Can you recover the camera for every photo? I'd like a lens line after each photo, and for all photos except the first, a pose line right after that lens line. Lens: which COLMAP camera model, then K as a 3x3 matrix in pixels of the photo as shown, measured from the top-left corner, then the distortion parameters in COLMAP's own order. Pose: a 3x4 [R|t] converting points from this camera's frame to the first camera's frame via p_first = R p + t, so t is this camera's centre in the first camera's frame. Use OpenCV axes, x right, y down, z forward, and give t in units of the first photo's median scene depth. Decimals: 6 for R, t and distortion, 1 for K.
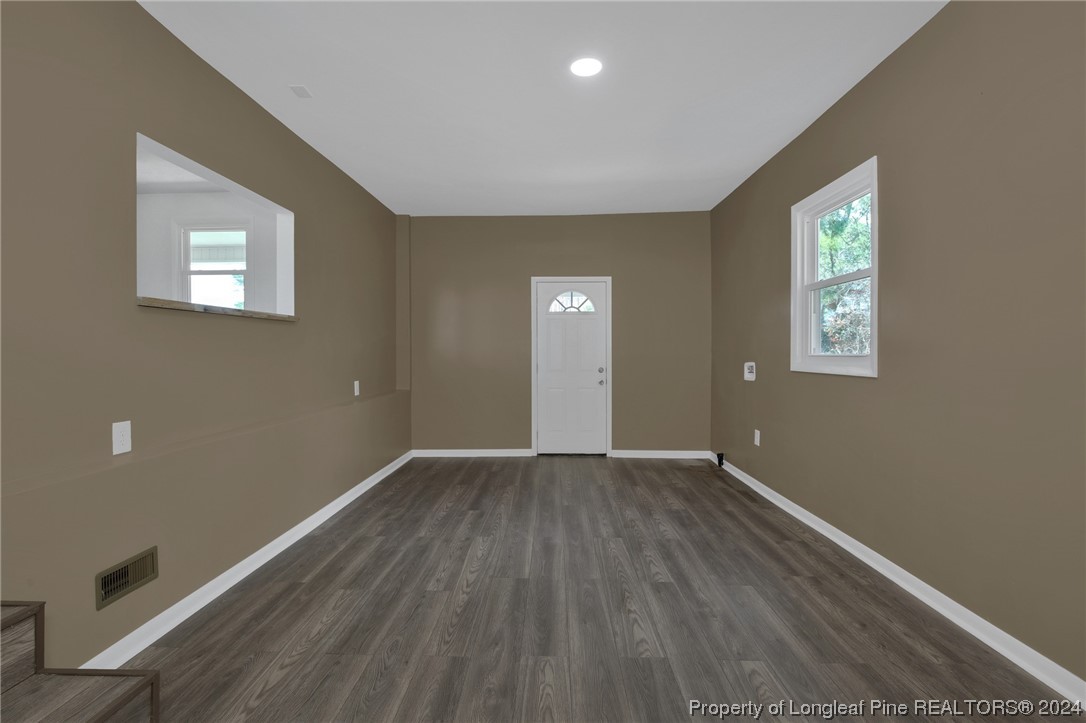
lens RADIAL K [[521.5, 0, 543.0], [0, 521.5, 361.5], [0, 0, 1]] dist [-0.025893, 0.000439]
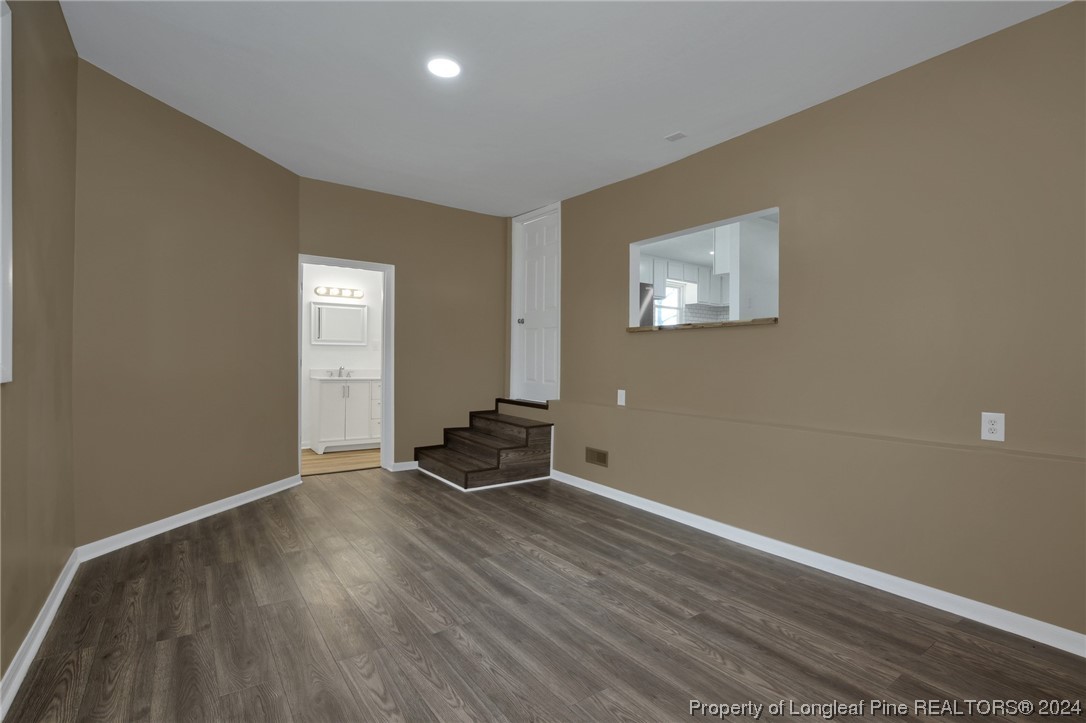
lens RADIAL K [[521.5, 0, 543.0], [0, 521.5, 361.5], [0, 0, 1]] dist [-0.025893, 0.000439]
pose [[-0.809488, -0.009071, -0.587066, 0.497778], [-0.023270, 0.999591, 0.016641, -0.019181], [0.586675, 0.027132, -0.809368, 1.877015]]
